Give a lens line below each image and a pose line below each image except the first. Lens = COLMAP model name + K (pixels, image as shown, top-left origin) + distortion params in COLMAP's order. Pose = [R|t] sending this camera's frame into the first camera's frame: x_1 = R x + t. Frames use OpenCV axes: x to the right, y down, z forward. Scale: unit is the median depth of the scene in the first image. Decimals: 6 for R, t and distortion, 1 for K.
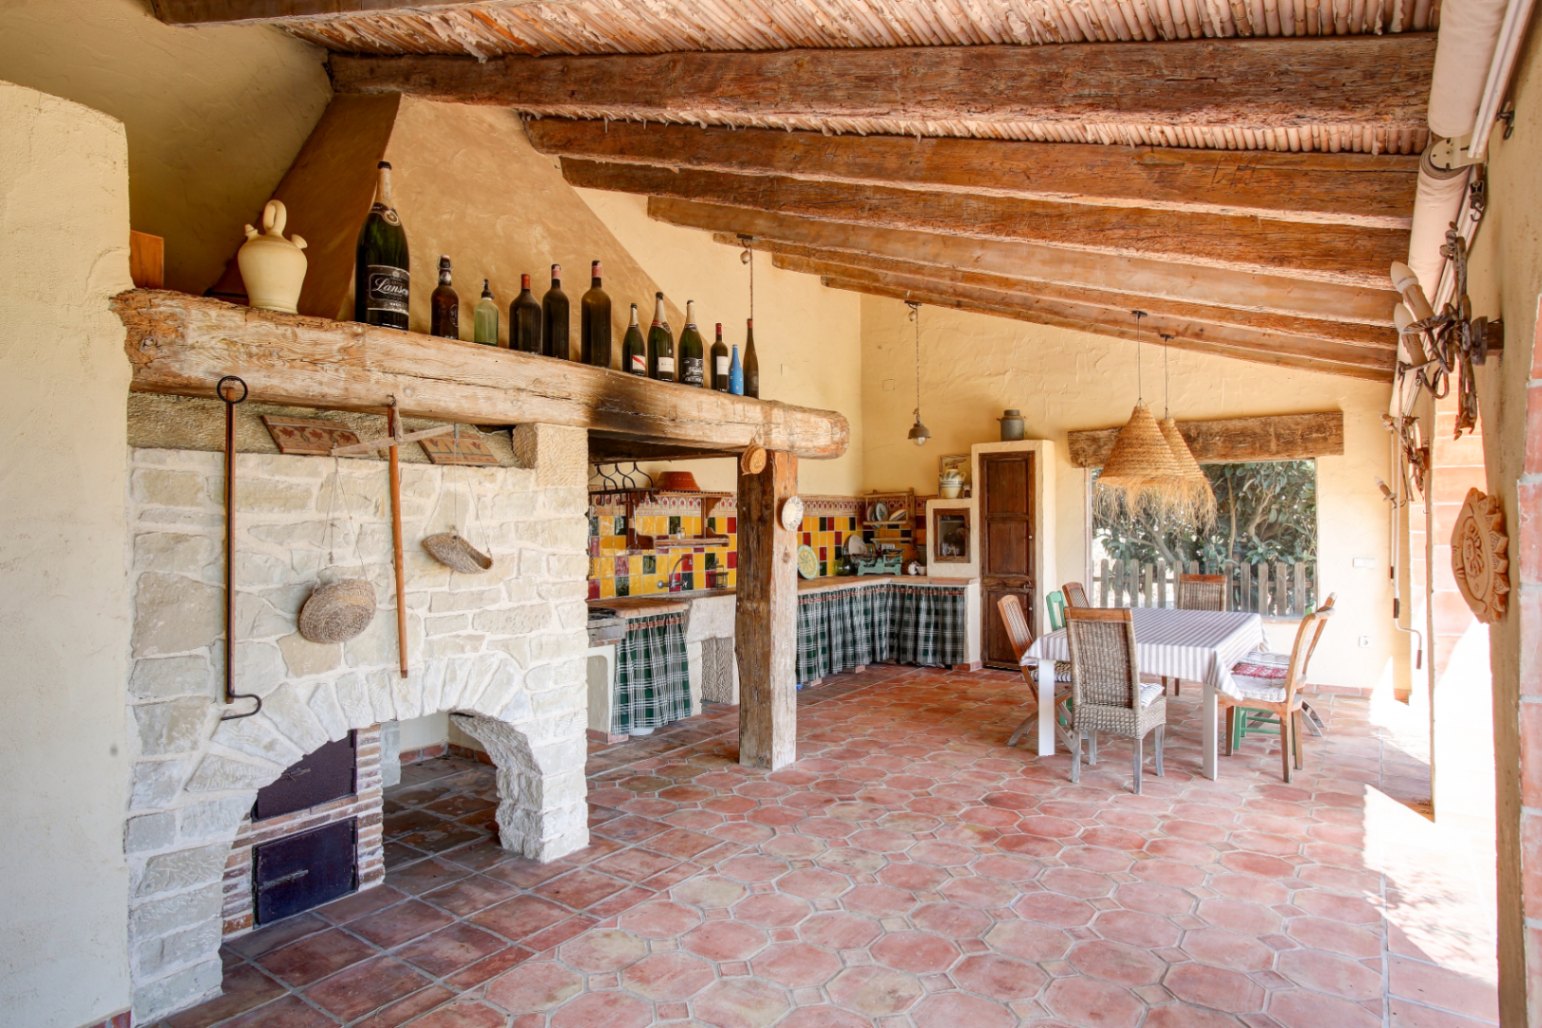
lens RADIAL K [[891.7, 0, 740.6], [0, 891.7, 510.5], [0, 0, 1]] dist [-0.045204, 0.019101]
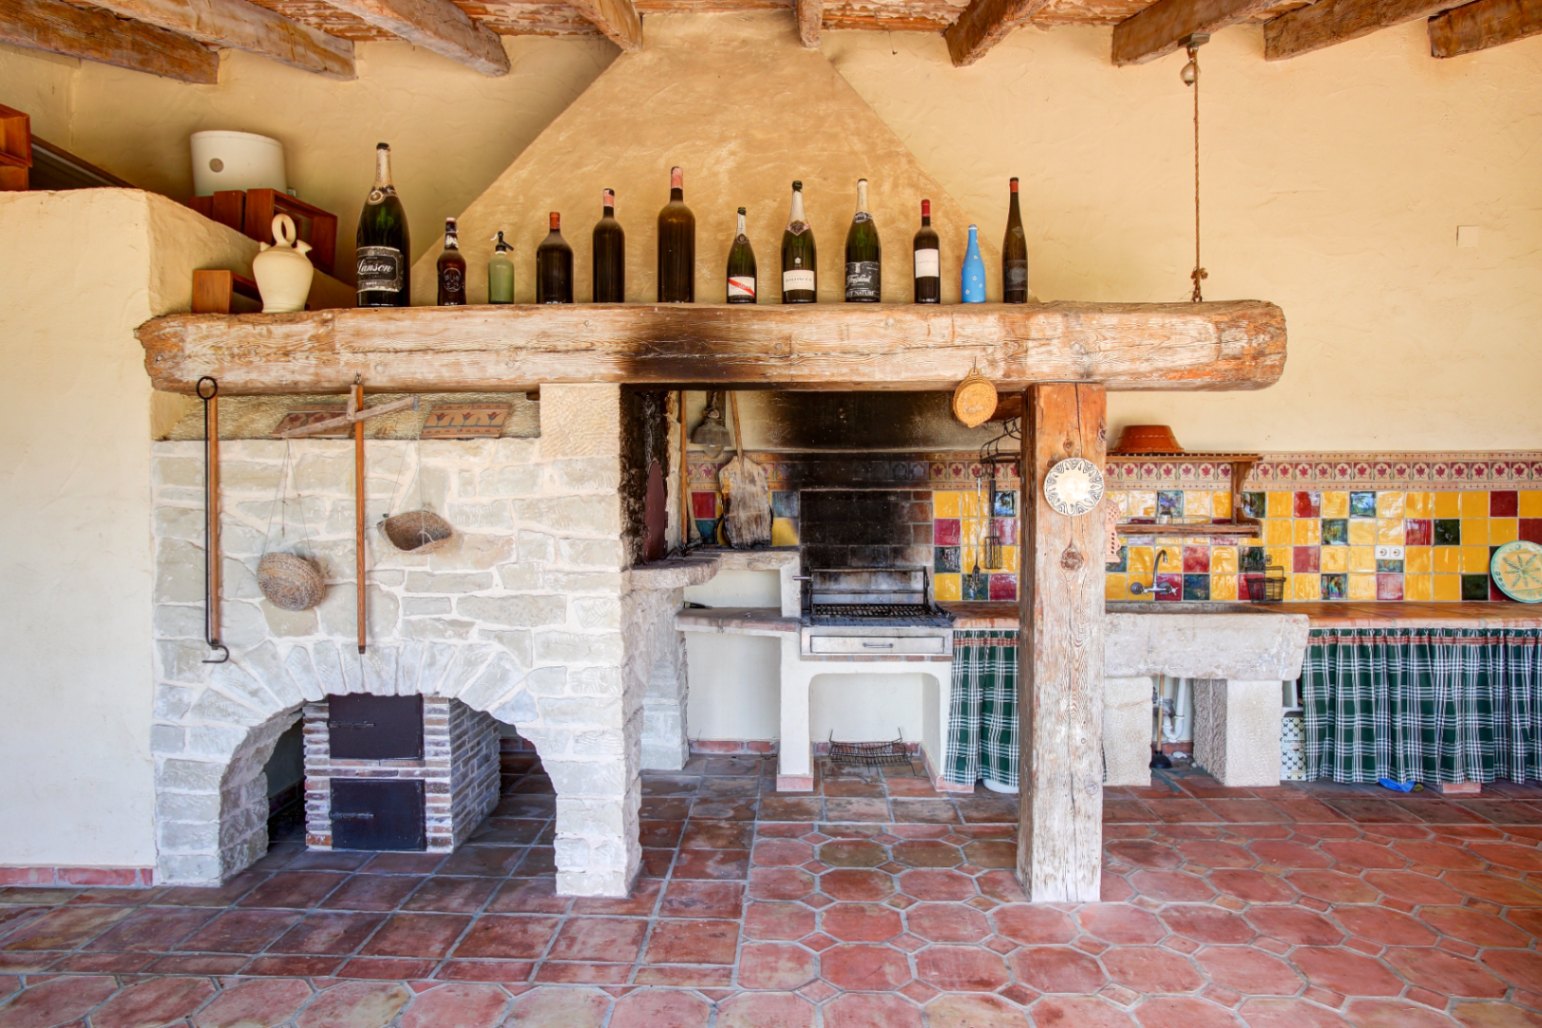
lens RADIAL K [[891.7, 0, 767.3], [0, 891.7, 508.0], [0, 0, 1]] dist [-0.045204, 0.019101]
pose [[0.558103, 0.013665, -0.829659, 0.663645], [0.008364, 0.999721, 0.022092, 0.004431], [0.829729, -0.019269, 0.557833, 0.767205]]
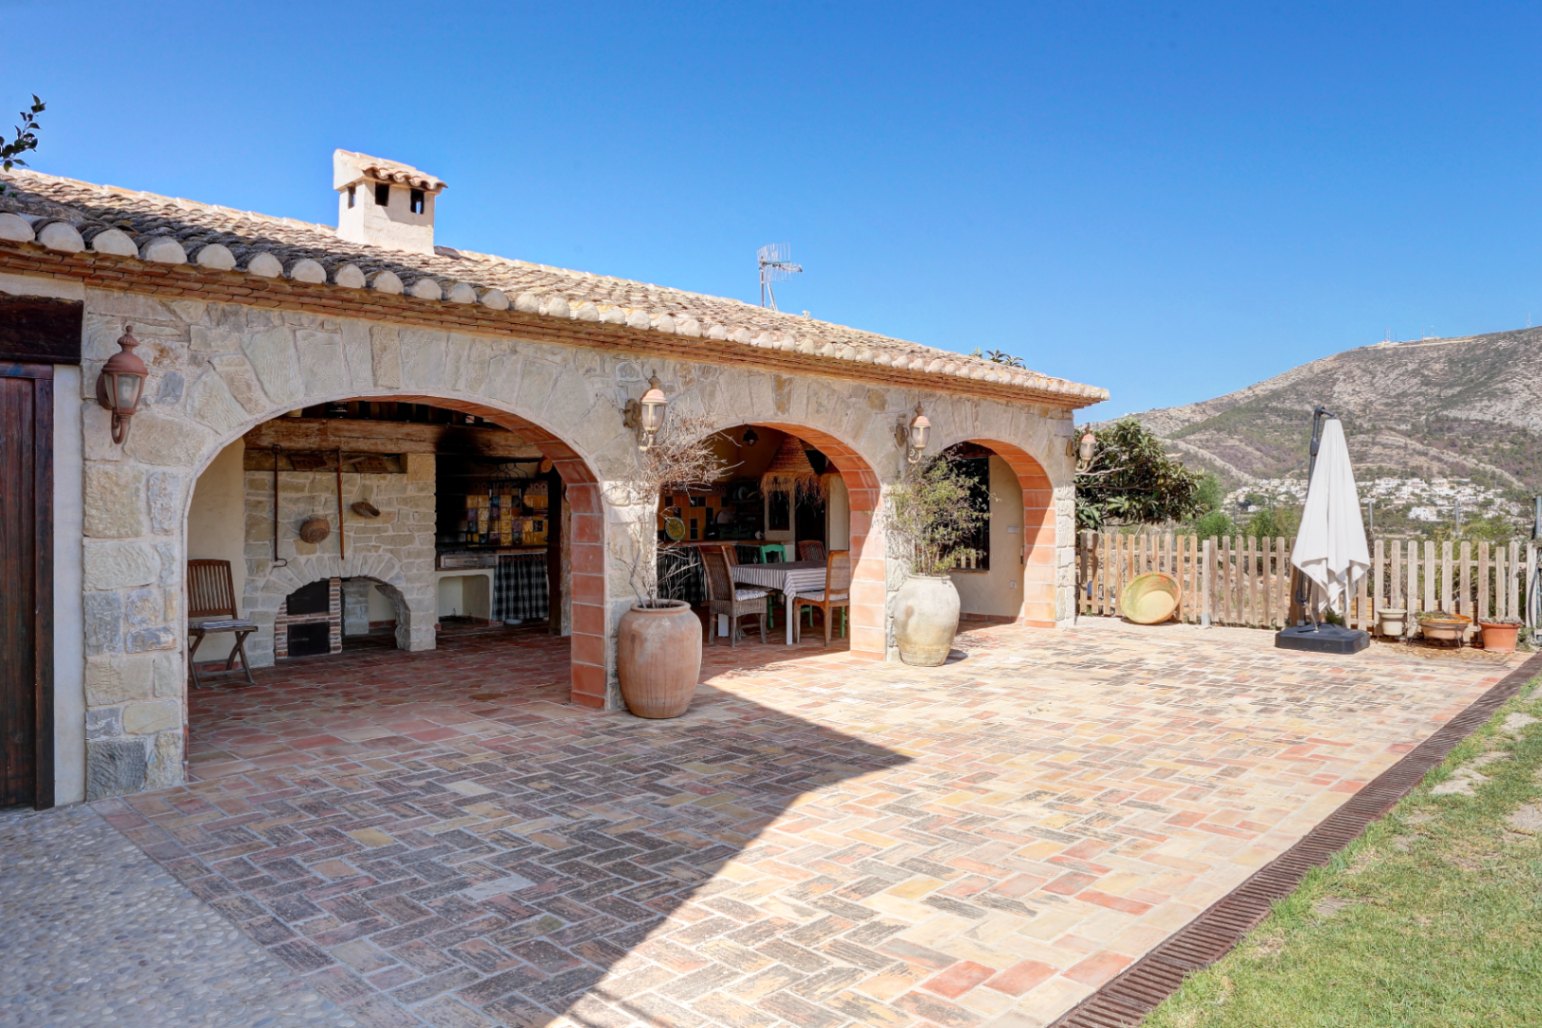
lens RADIAL K [[1062.9, 0, 767.6], [0, 1062.9, 506.2], [0, 0, 1]] dist [-0.105732, -0.002706]
pose [[0.991247, 0.006003, -0.131886, 1.110049], [-0.004074, 0.999881, 0.014892, -0.008744], [0.131960, -0.014225, 0.991153, -1.631795]]
